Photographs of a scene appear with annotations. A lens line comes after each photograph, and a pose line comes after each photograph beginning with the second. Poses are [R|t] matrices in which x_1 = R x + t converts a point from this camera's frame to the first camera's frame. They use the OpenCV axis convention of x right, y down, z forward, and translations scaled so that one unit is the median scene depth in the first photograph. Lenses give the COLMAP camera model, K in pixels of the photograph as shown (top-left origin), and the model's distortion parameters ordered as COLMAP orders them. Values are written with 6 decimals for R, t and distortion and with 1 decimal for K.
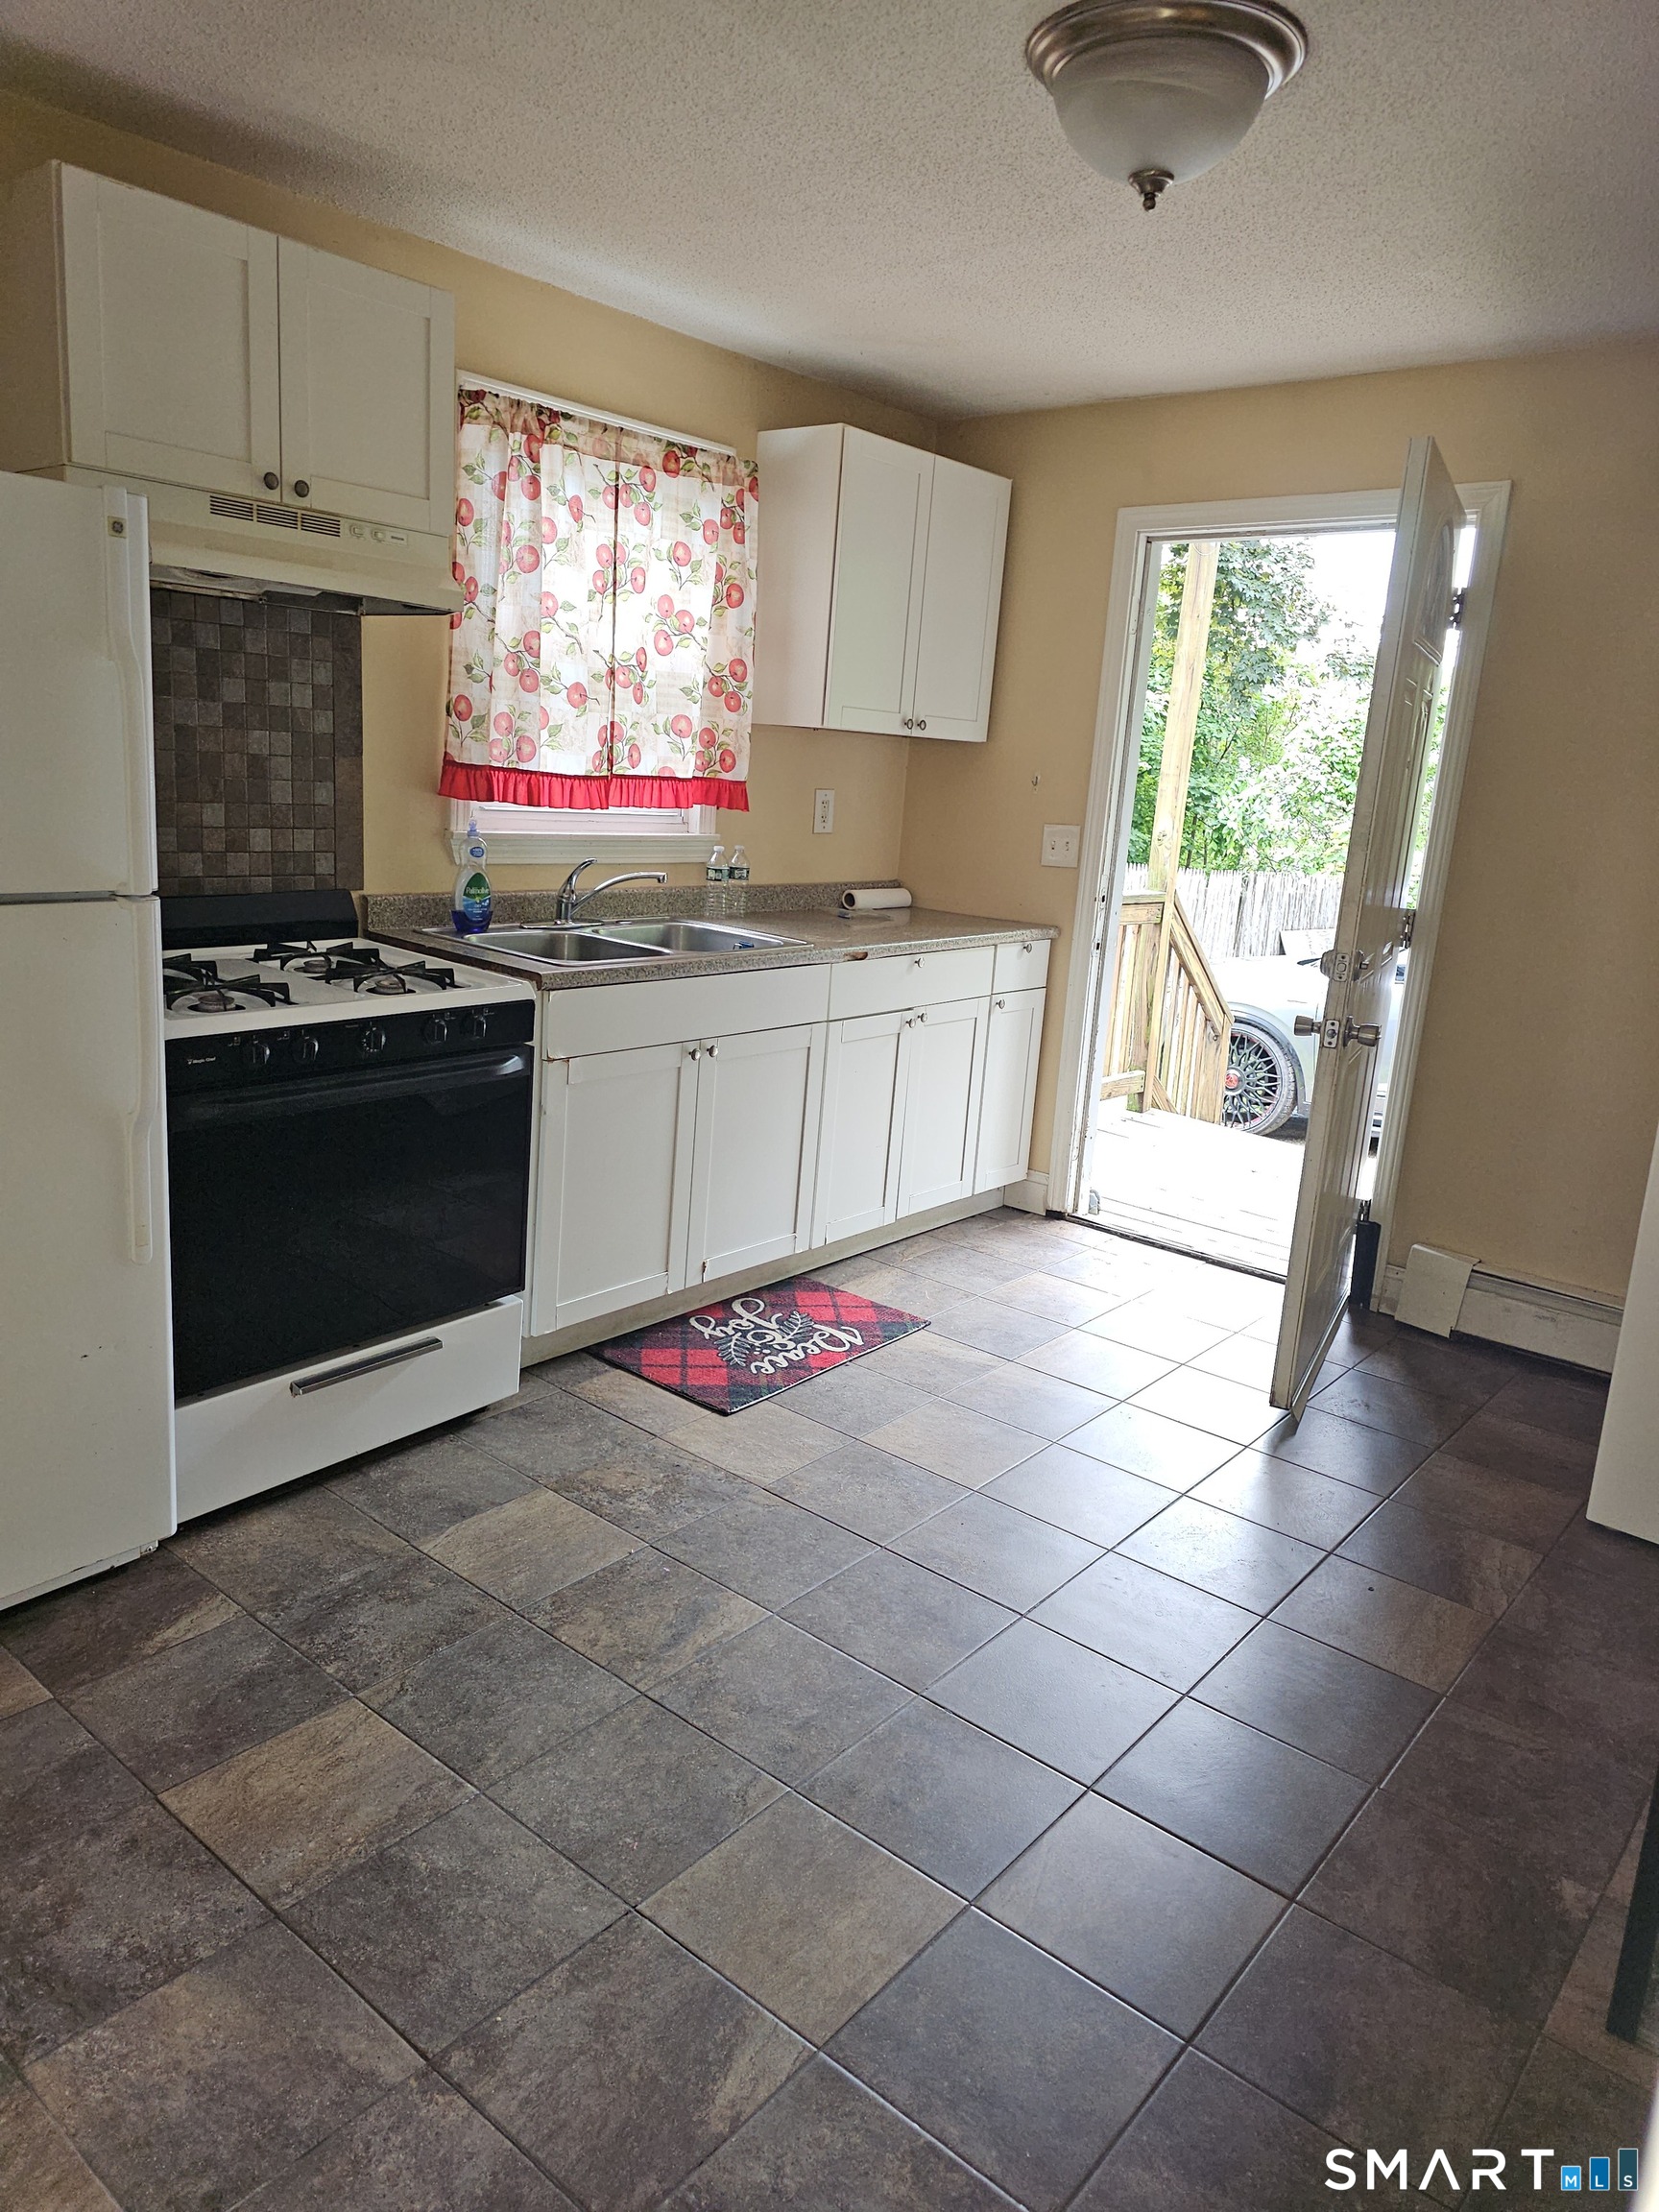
lens RADIAL K [[1486.9, 0, 824.9], [0, 1486.9, 1101.3], [0, 0, 1]] dist [-0.006264, -0.024386]
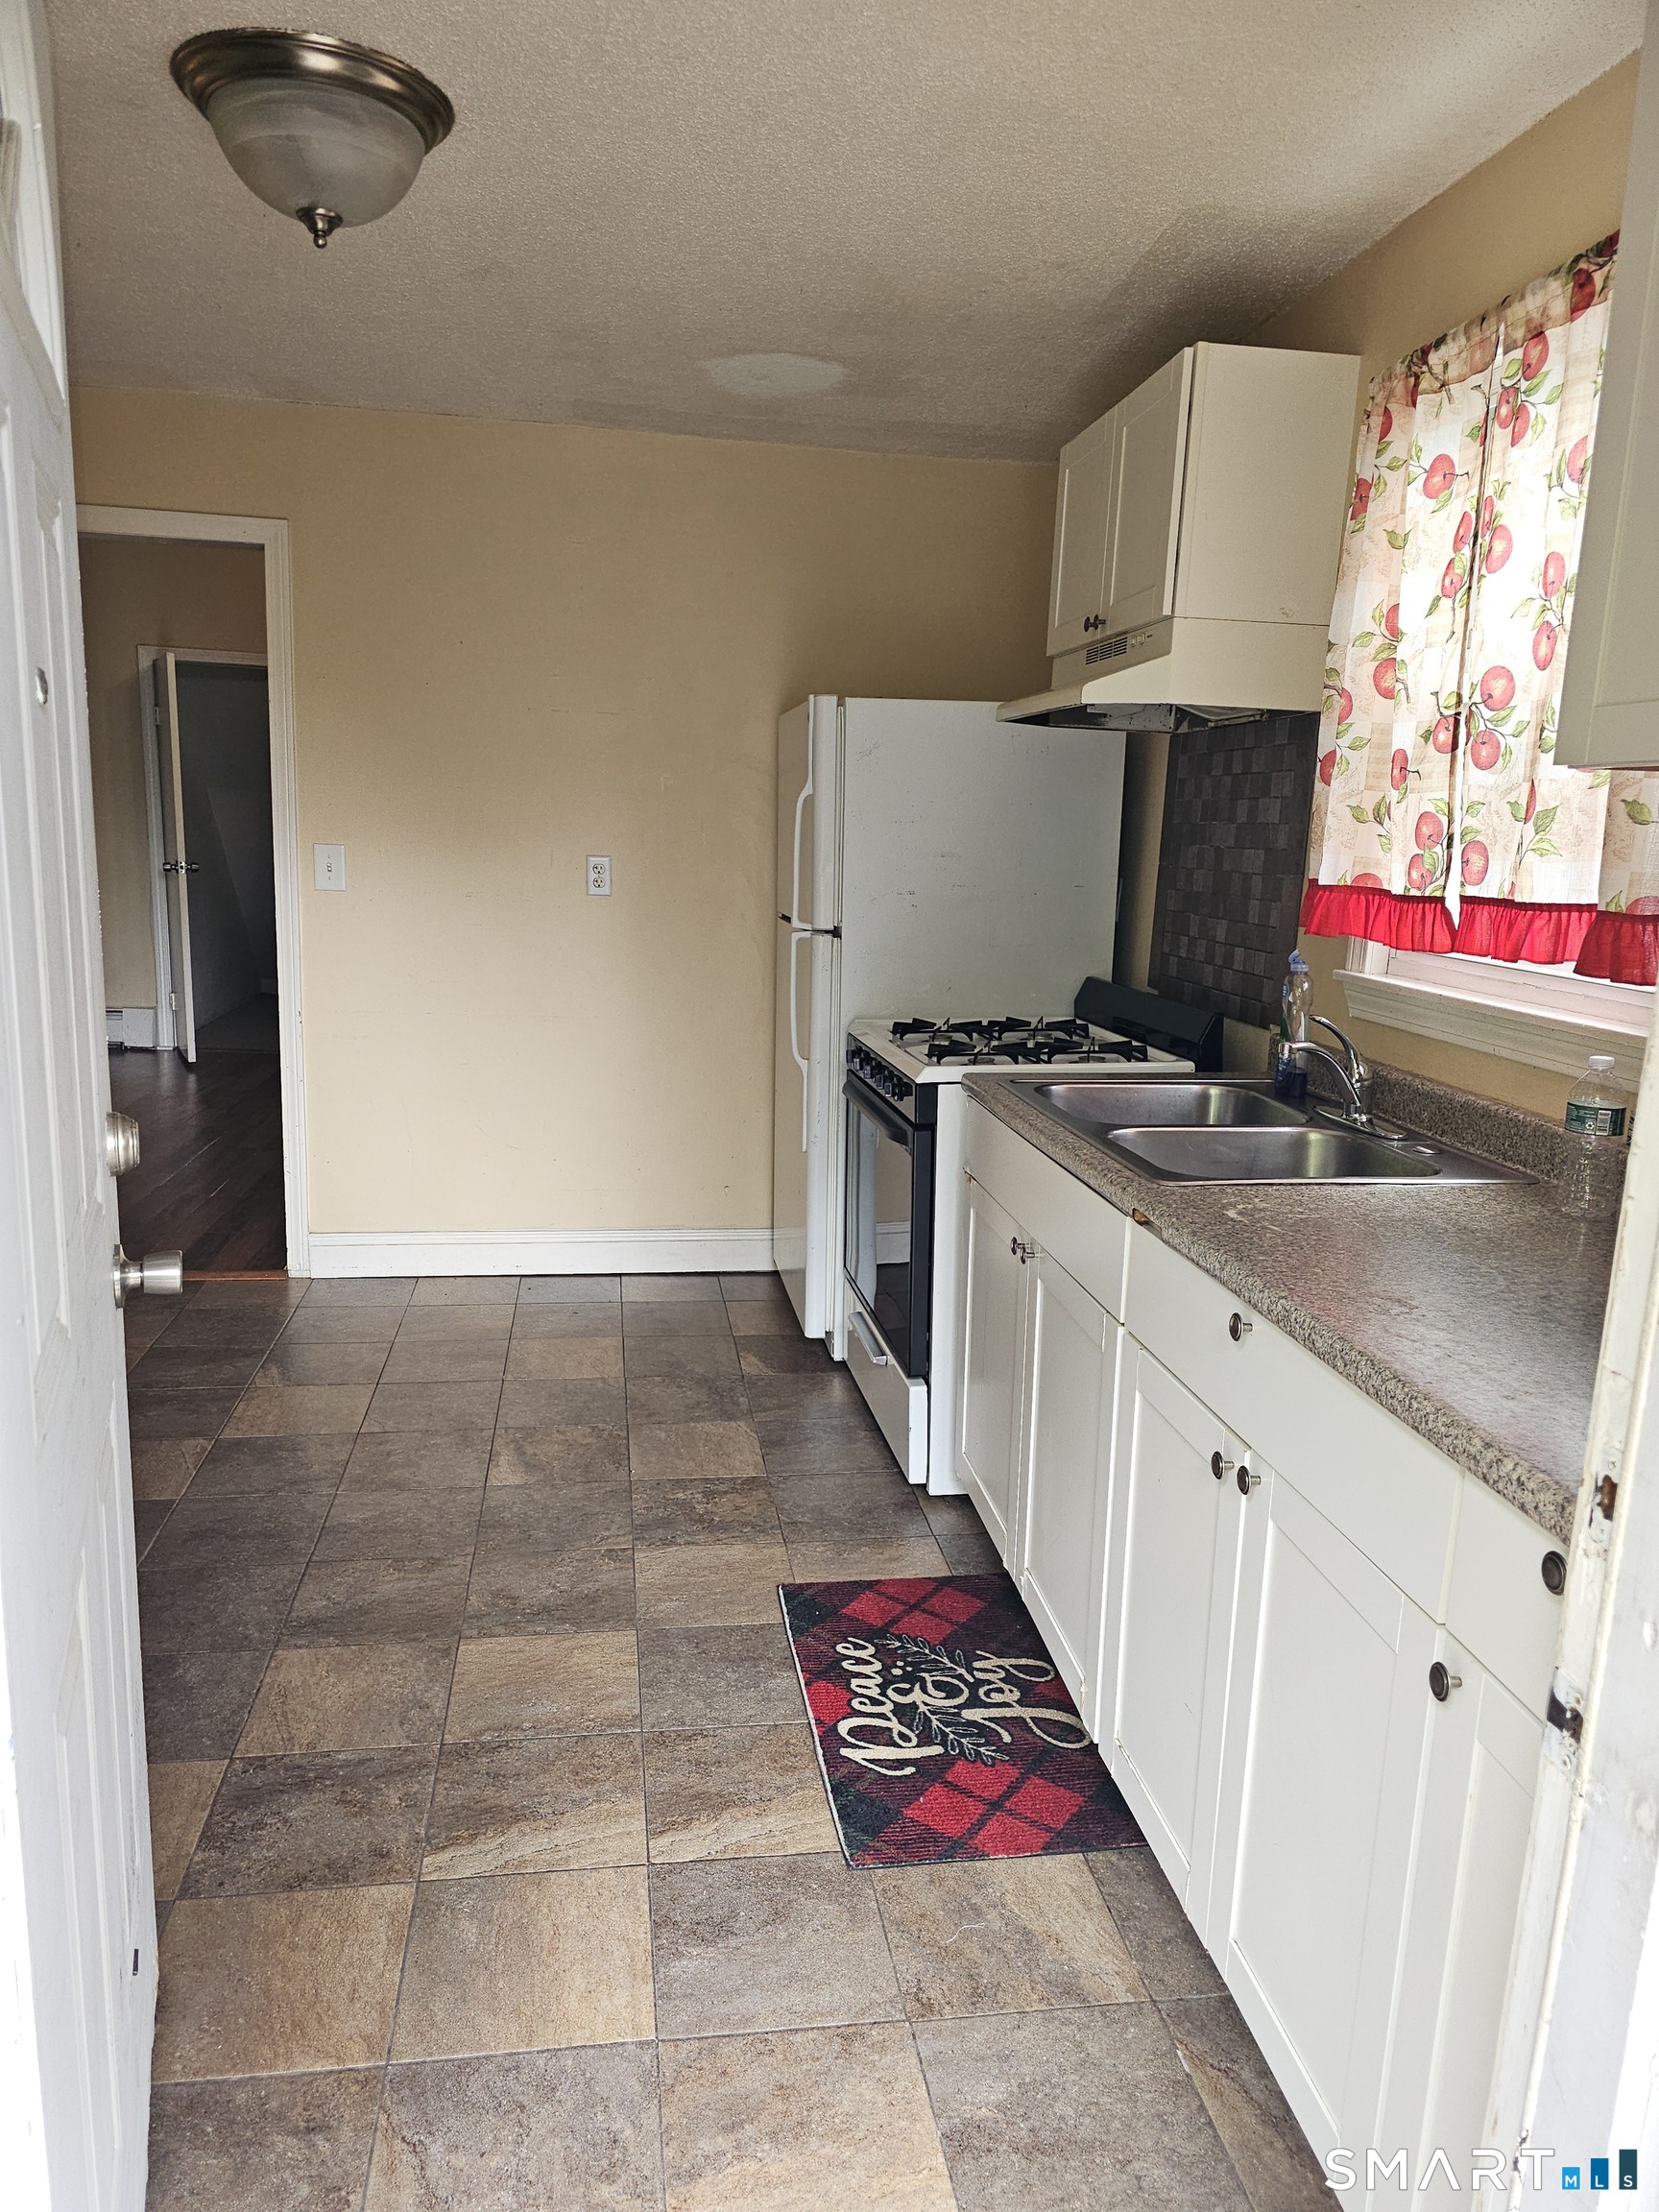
lens RADIAL K [[1486.9, 0, 826.3], [0, 1486.9, 1110.0], [0, 0, 1]] dist [-0.006264, -0.024386]
pose [[-0.675158, 0.058789, -0.735327, 0.474372], [-0.229929, 0.930389, 0.285499, -0.266570], [0.700924, 0.361830, -0.614642, 1.283636]]
